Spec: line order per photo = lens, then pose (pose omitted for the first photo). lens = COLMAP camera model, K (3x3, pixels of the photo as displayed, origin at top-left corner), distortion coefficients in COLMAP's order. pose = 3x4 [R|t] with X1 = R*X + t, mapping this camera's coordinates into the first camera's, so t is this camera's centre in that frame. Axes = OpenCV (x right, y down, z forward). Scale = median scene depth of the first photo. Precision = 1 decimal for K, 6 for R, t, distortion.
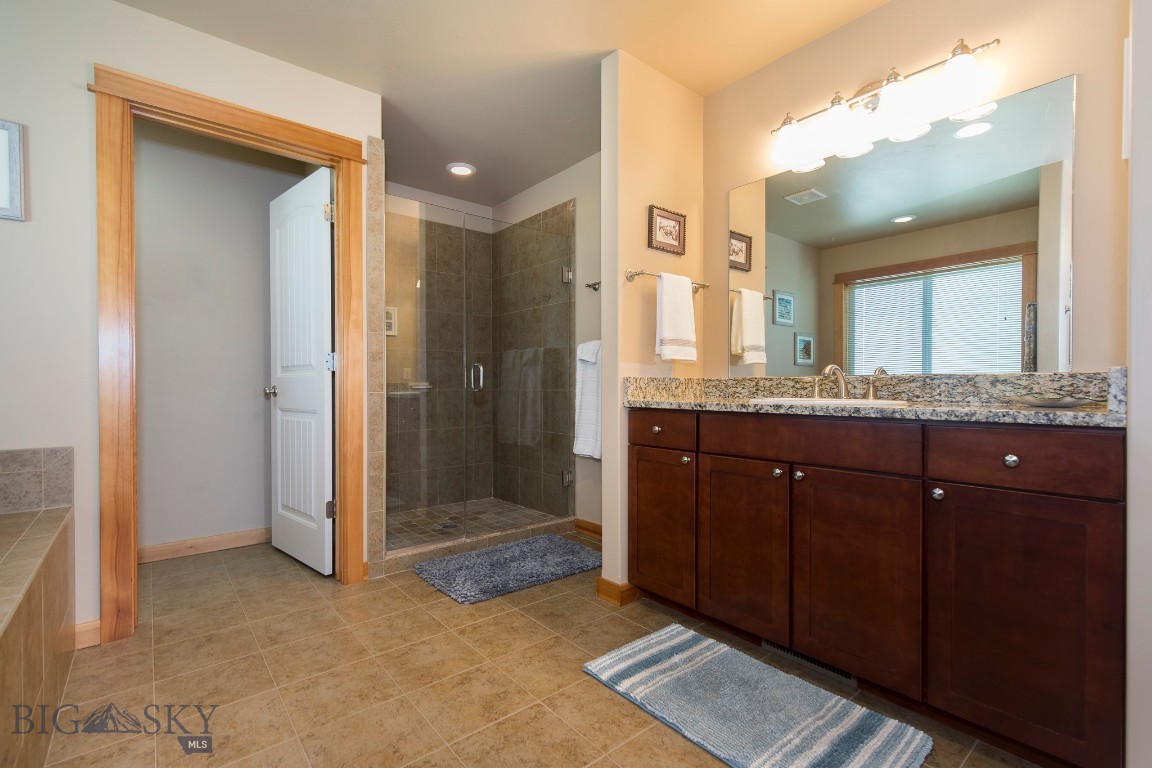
lens RADIAL K [[517.0, 0, 575.5], [0, 517.0, 390.7], [0, 0, 1]] dist [0.009209, -0.000680]
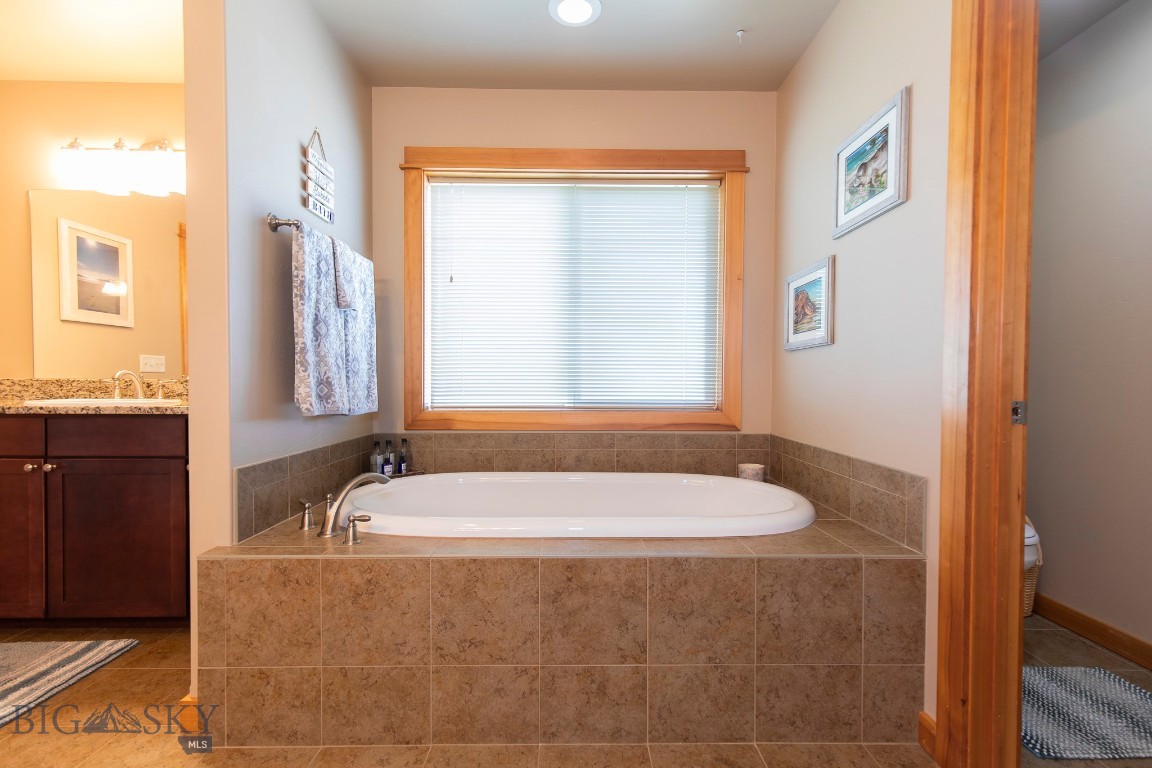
lens RADIAL K [[517.6, 0, 576.7], [0, 517.6, 388.7], [0, 0, 1]] dist [0.008881, -0.001207]
pose [[-0.634356, 0.015458, -0.772886, -0.052271], [-0.009392, 0.999572, 0.027701, -0.033016], [0.772984, 0.024831, -0.633940, 0.925316]]
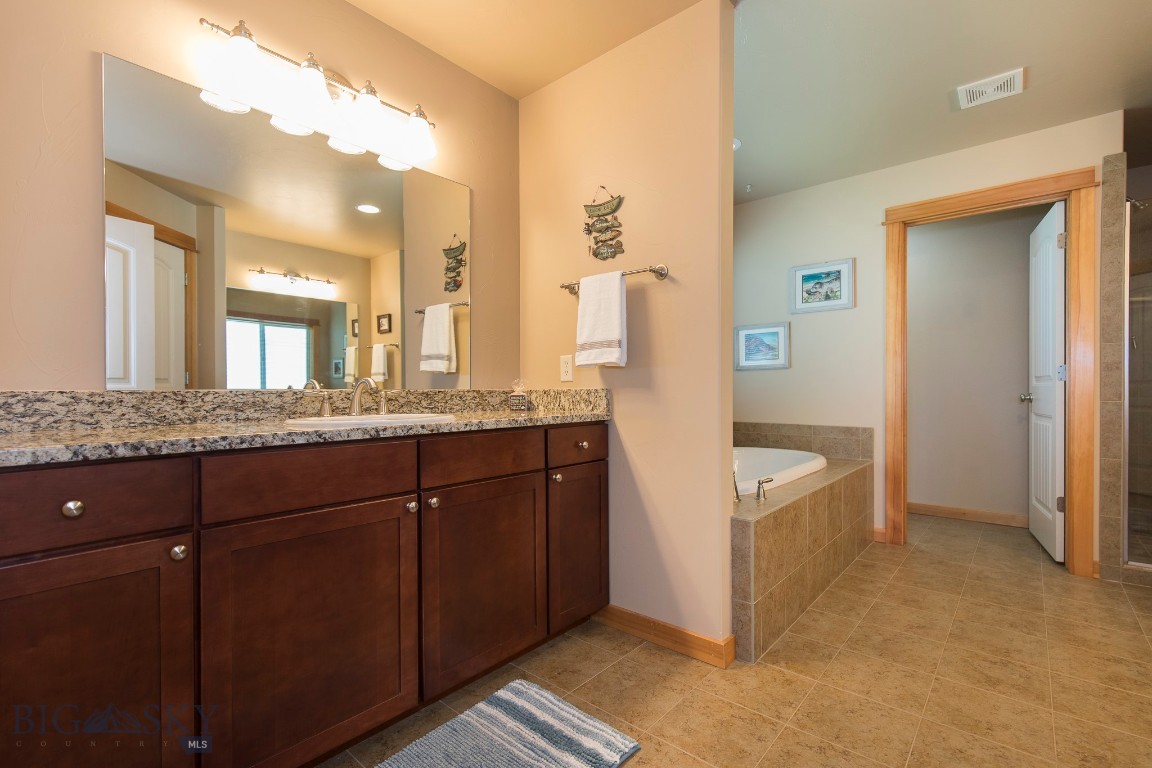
lens RADIAL K [[517.6, 0, 576.7], [0, 517.6, 388.7], [0, 0, 1]] dist [0.008881, -0.001207]
pose [[0.159767, 0.000767, -0.987154, 0.540849], [-0.006011, 0.999982, -0.000196, -0.017577], [0.987136, 0.005965, 0.159769, -0.250540]]
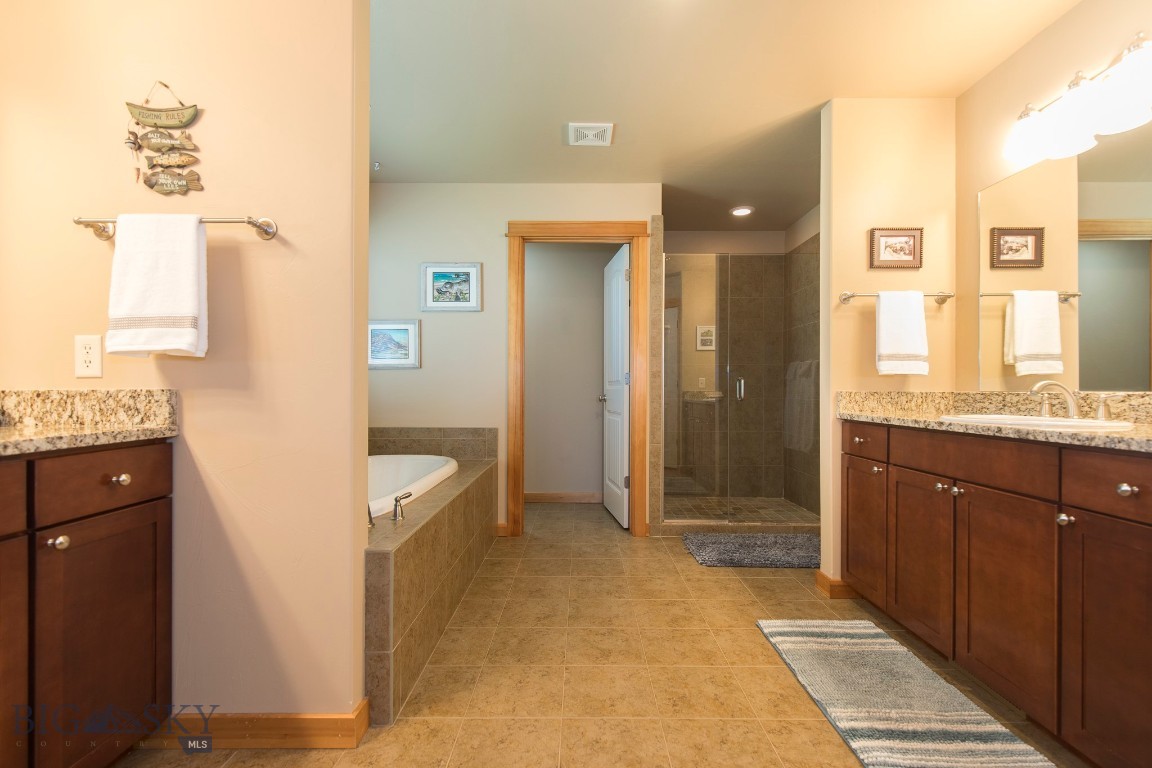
lens RADIAL K [[517.6, 0, 576.7], [0, 517.6, 388.7], [0, 0, 1]] dist [0.008881, -0.001207]
pose [[0.763776, 0.001746, -0.645479, 0.387722], [-0.008856, 0.999931, -0.007773, -0.018556], [0.645421, 0.011653, 0.763738, -0.205496]]
